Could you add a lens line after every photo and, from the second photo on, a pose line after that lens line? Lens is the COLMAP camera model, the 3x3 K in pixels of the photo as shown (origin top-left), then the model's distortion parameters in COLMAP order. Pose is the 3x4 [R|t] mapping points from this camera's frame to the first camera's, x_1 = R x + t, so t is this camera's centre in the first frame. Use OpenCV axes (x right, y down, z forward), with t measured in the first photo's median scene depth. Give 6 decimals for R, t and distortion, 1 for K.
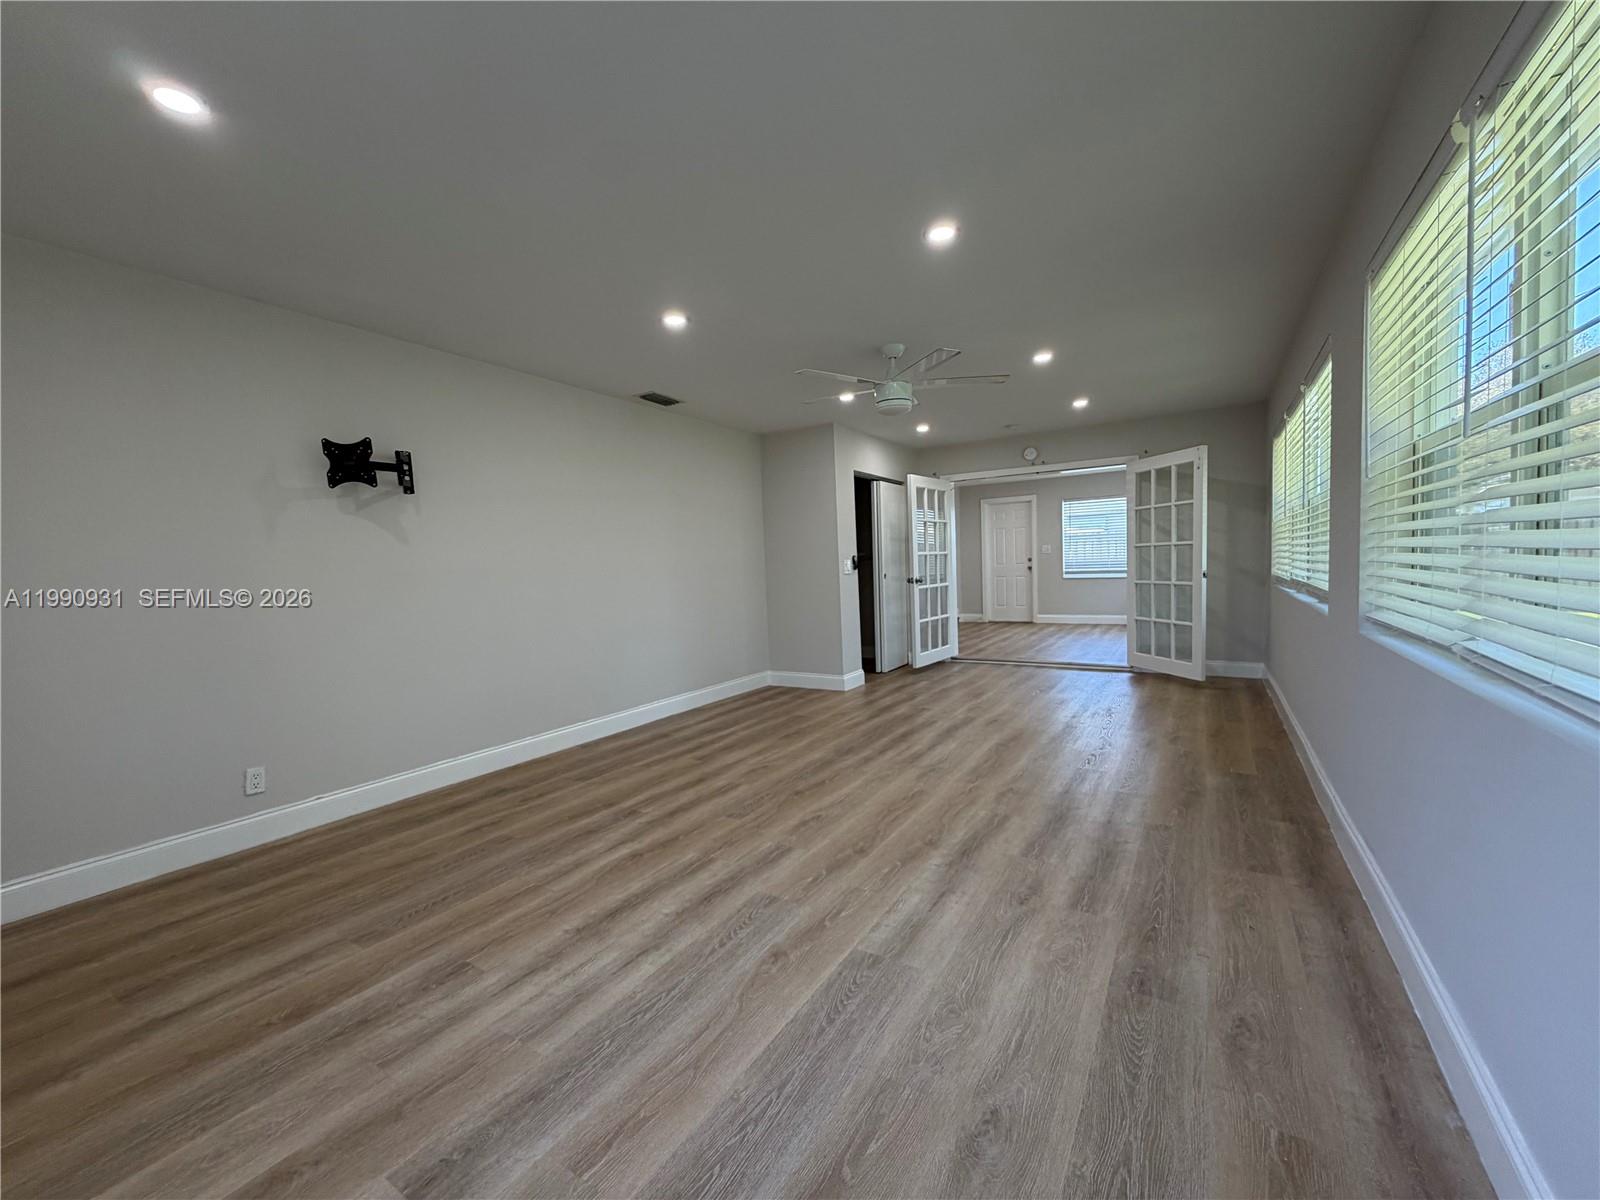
lens RADIAL K [[639.2, 0, 794.7], [0, 639.2, 598.5], [0, 0, 1]] dist [0.000898, 0.000282]
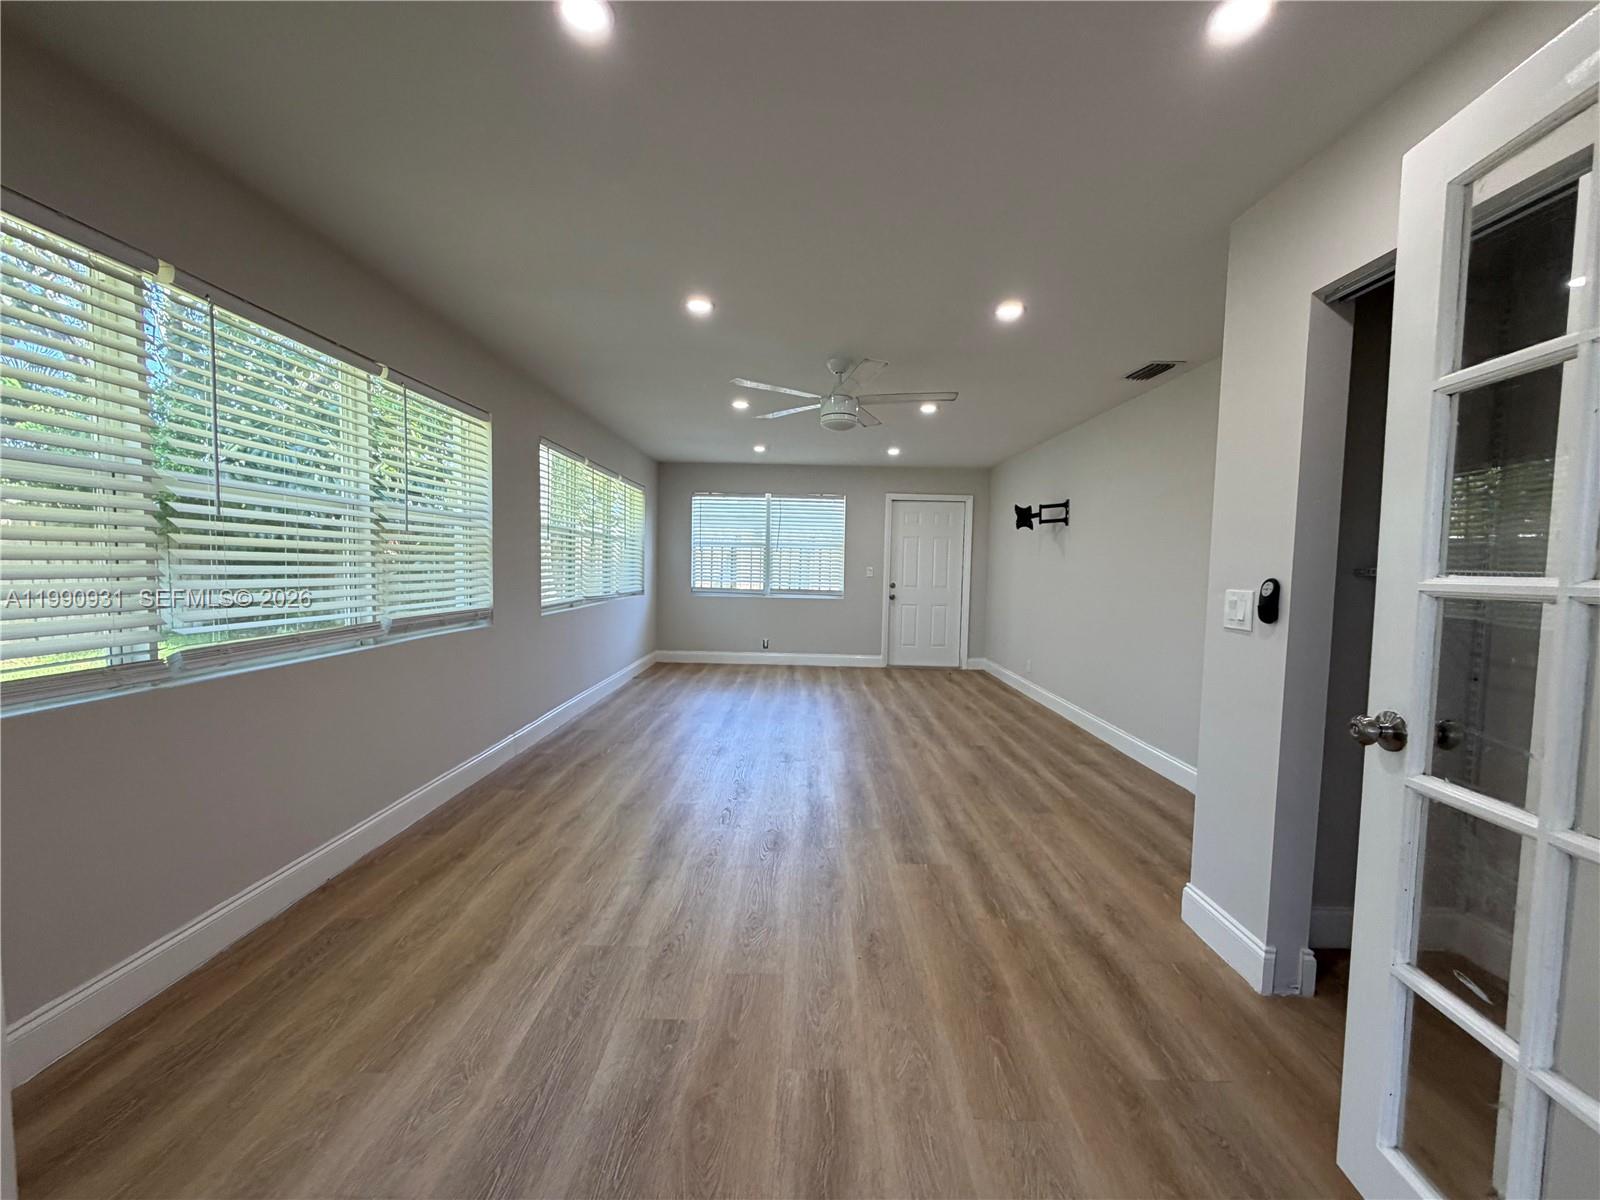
lens RADIAL K [[639.2, 0, 794.7], [0, 639.2, 598.5], [0, 0, 1]] dist [0.000898, 0.000282]
pose [[-0.851896, 0.048497, -0.521461, 0.660440], [-0.015942, 0.992840, 0.118380, -0.130672], [0.523468, 0.109161, -0.845024, 1.634834]]
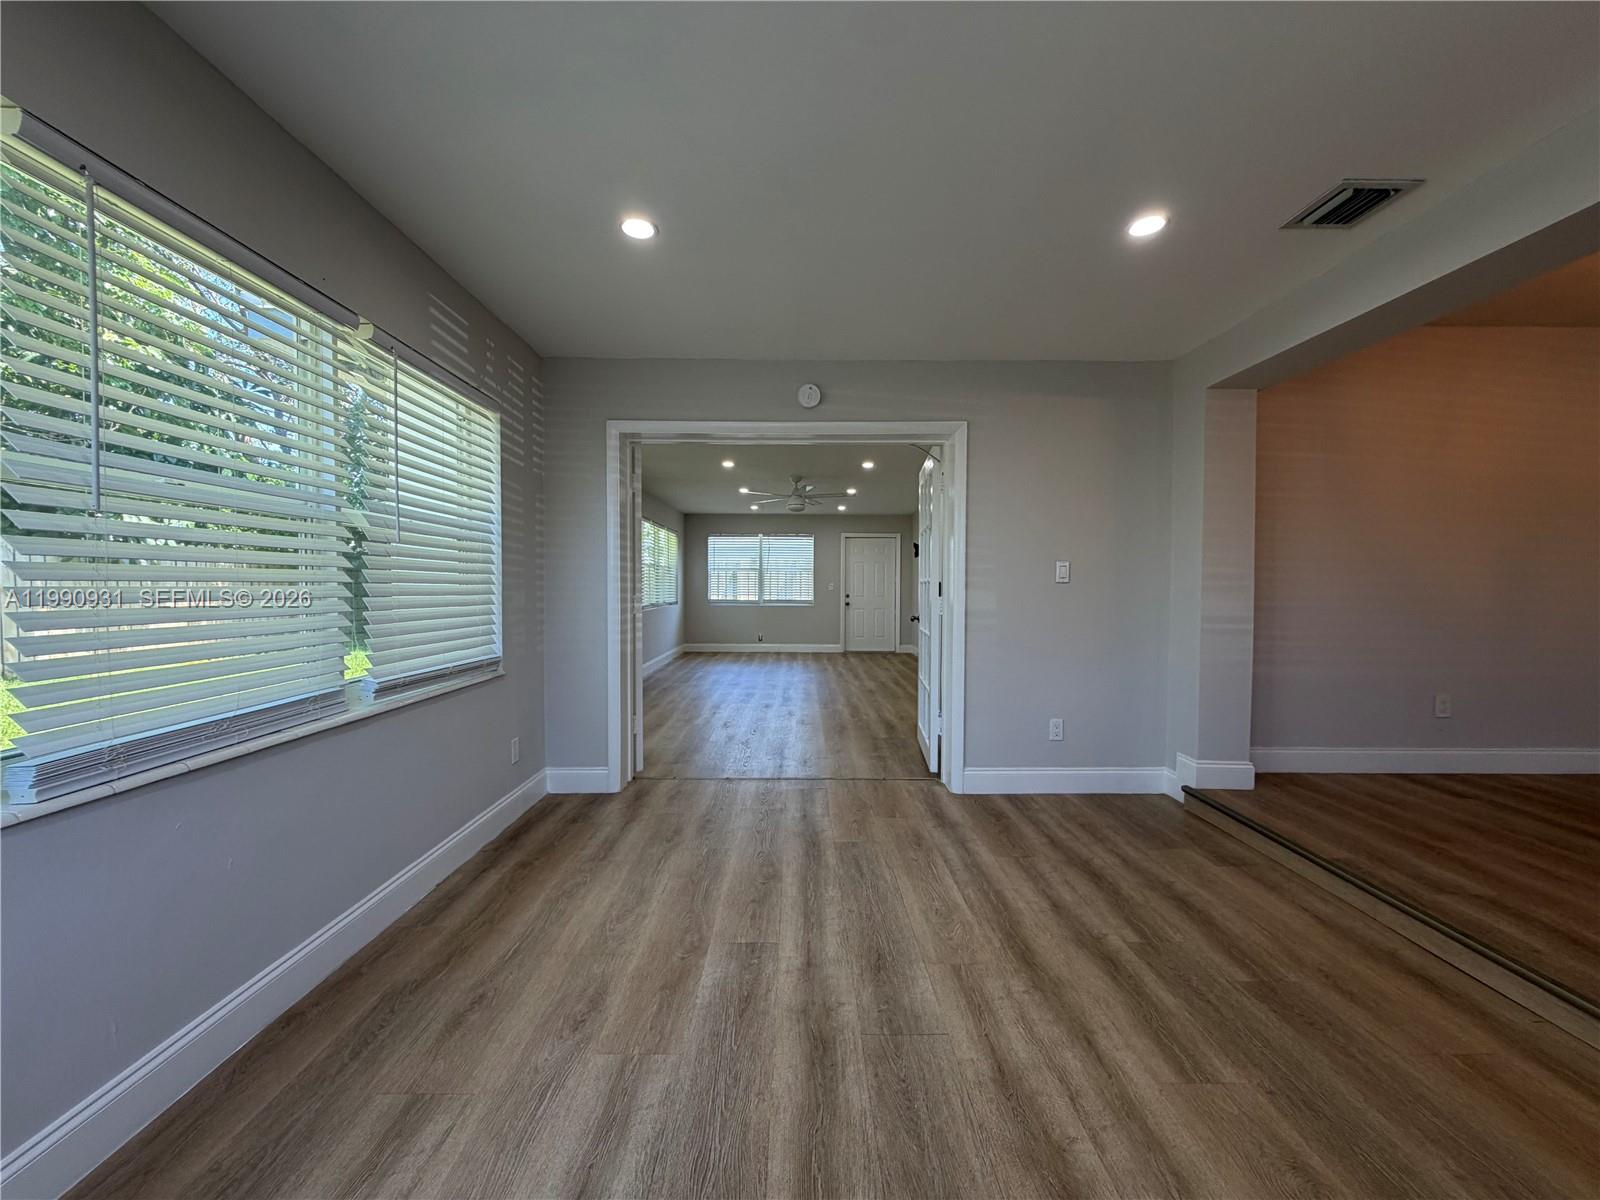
lens RADIAL K [[639.2, 0, 794.7], [0, 639.2, 598.5], [0, 0, 1]] dist [0.000898, 0.000282]
pose [[-0.845206, 0.045954, -0.532461, 1.046244], [0.000657, 0.996385, 0.084951, -0.168318], [0.534440, 0.071452, -0.842181, 2.320656]]
